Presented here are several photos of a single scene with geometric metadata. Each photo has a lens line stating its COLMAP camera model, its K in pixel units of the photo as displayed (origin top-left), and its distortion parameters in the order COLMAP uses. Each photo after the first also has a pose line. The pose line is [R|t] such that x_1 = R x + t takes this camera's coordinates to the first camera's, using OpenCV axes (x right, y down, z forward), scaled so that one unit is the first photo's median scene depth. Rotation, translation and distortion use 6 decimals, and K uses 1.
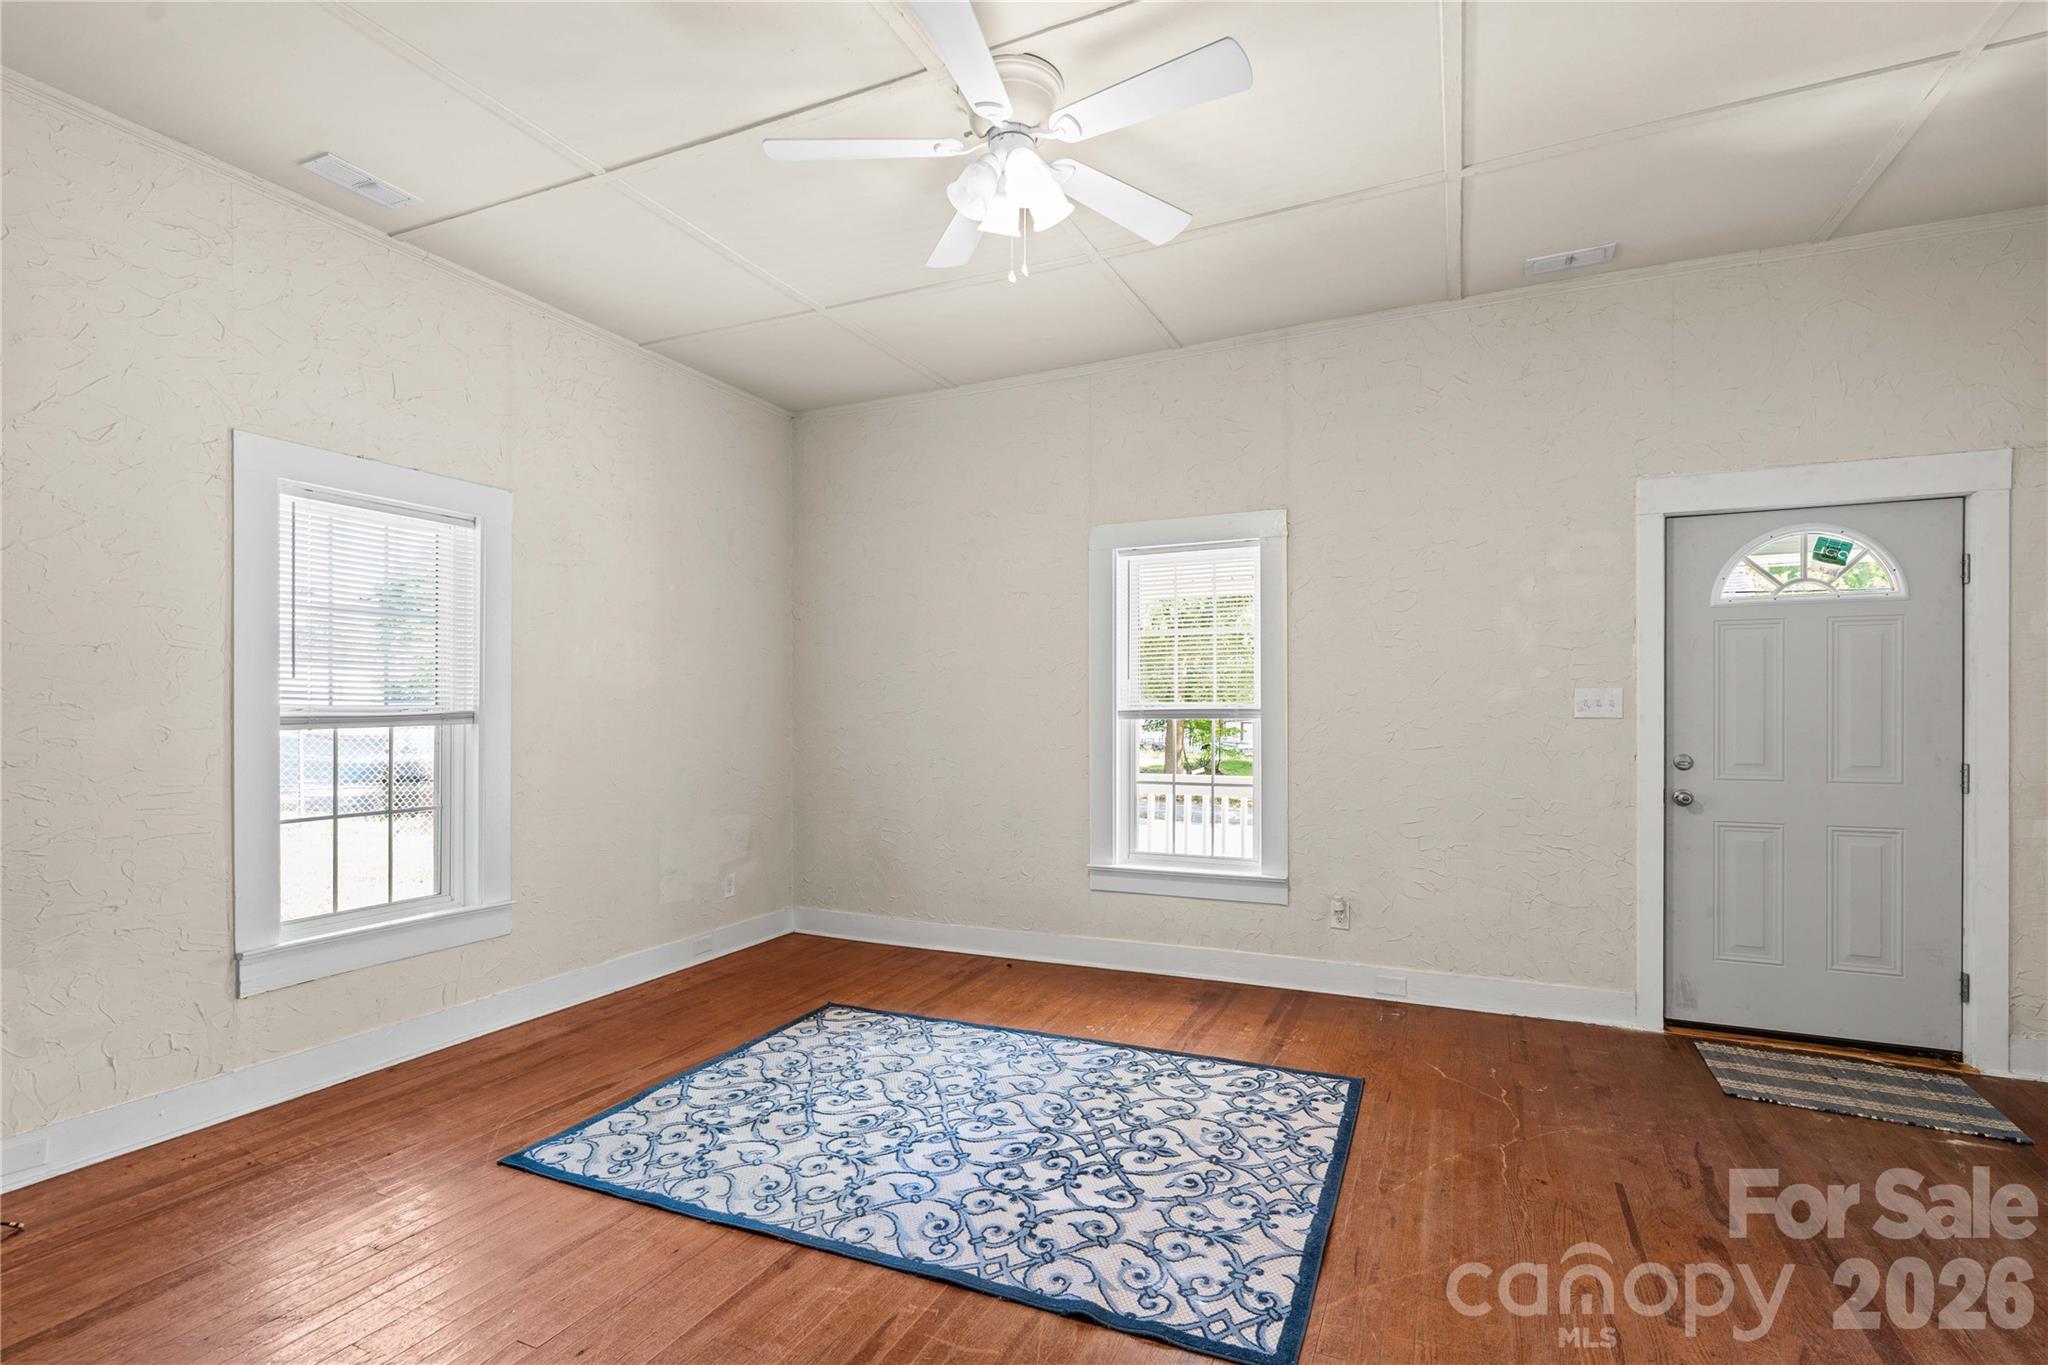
lens RADIAL K [[950.7, 0, 1014.5], [0, 950.7, 701.3], [0, 0, 1]] dist [-0.010275, 0.005127]
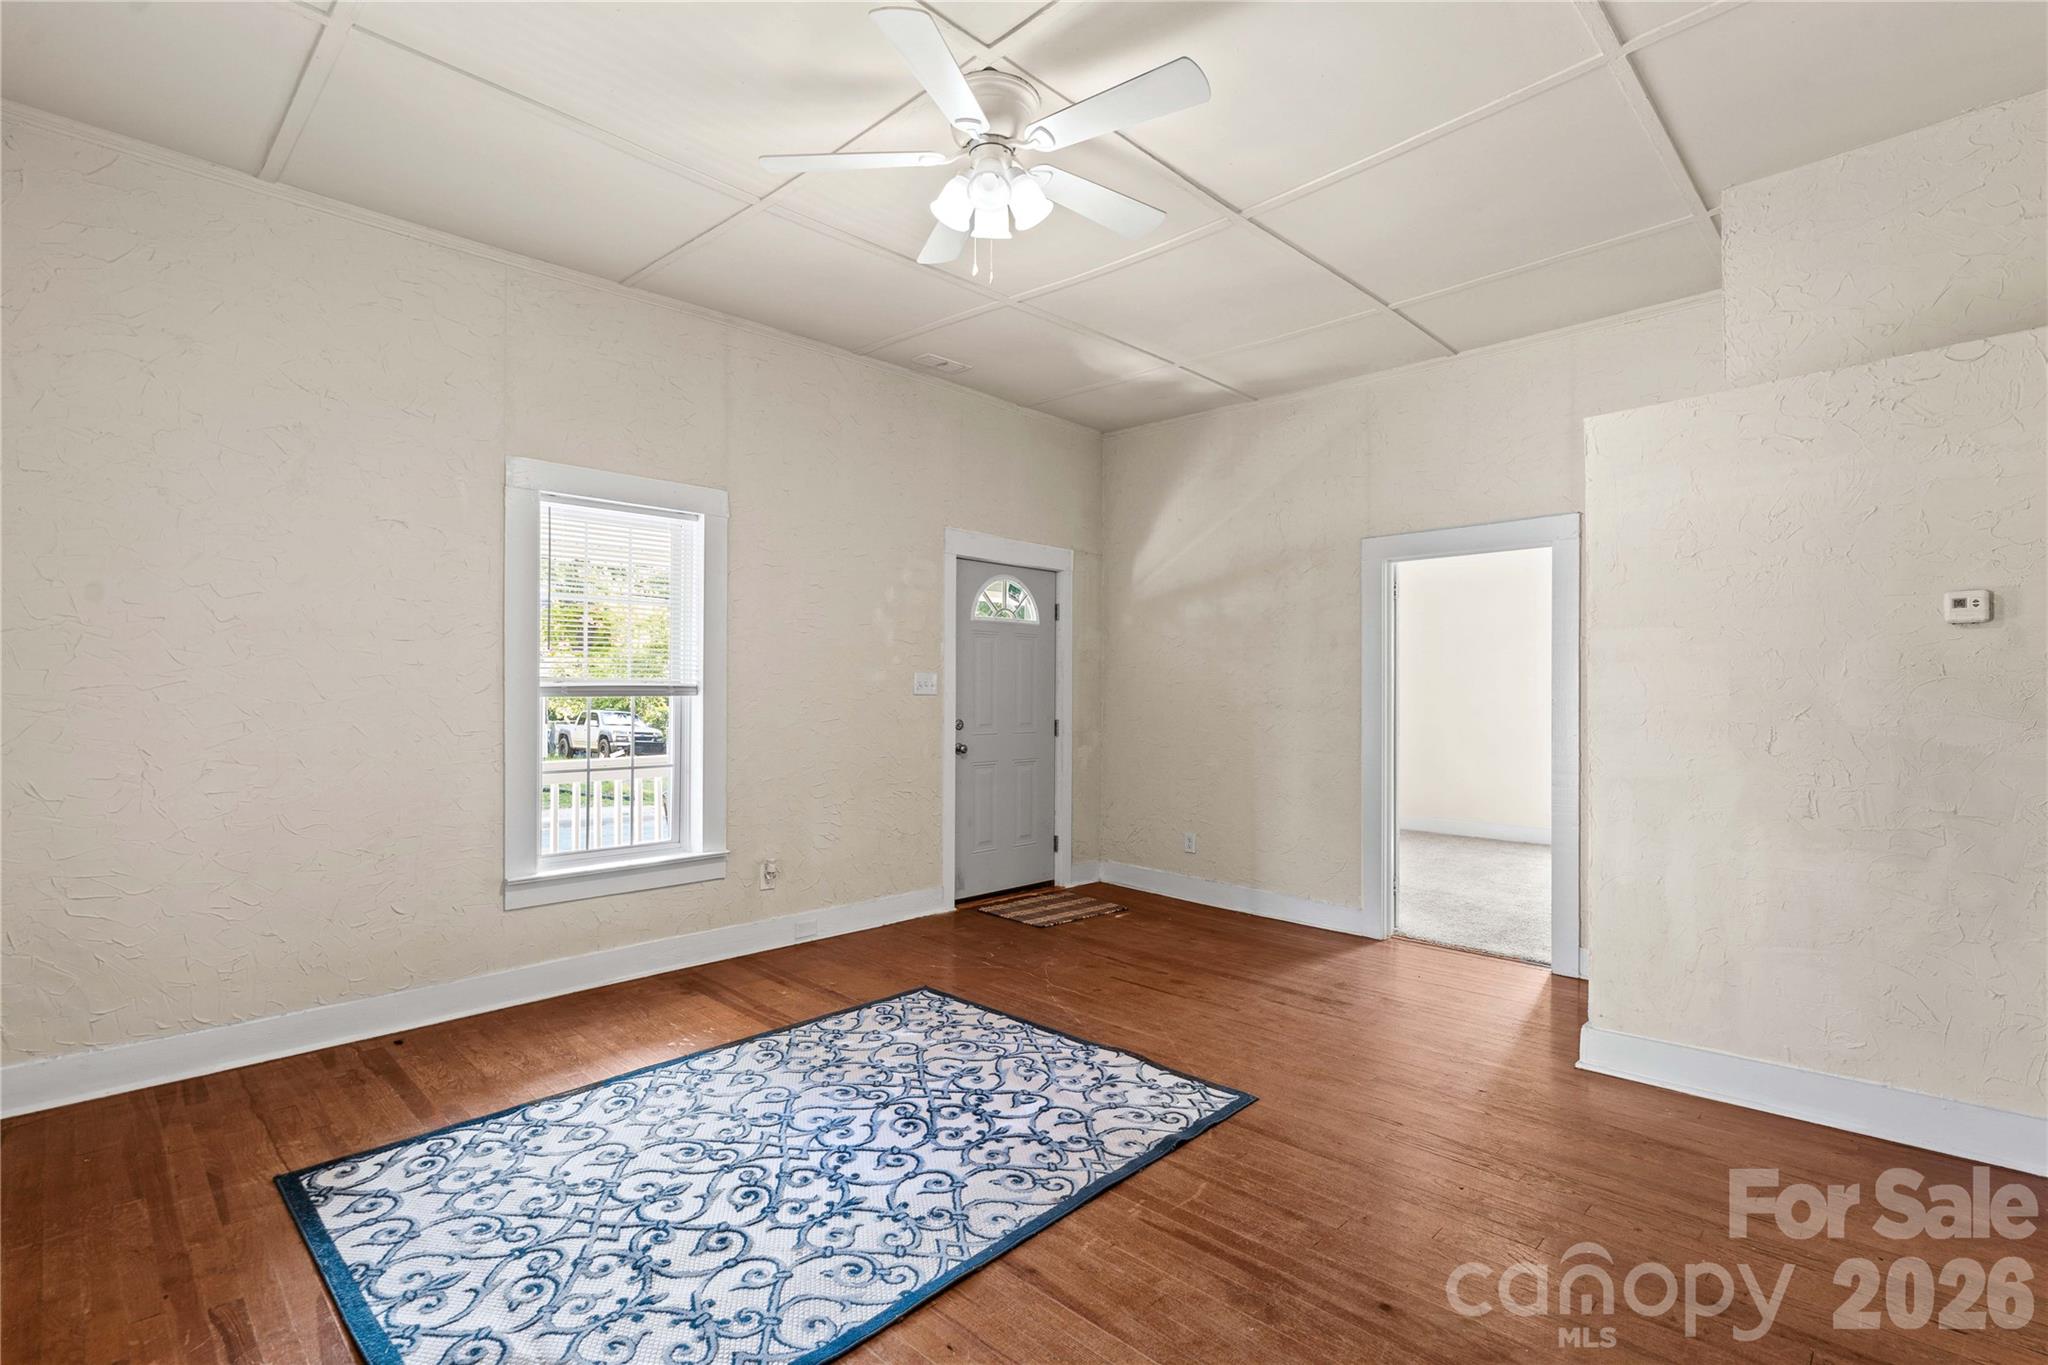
lens RADIAL K [[950.7, 0, 1037.0], [0, 950.7, 686.0], [0, 0, 1]] dist [-0.010275, 0.005127]
pose [[0.332777, 0.007363, 0.942977, -0.735196], [-0.011379, 0.999928, -0.003792, 0.009384], [-0.942937, -0.009468, 0.332837, 0.442019]]
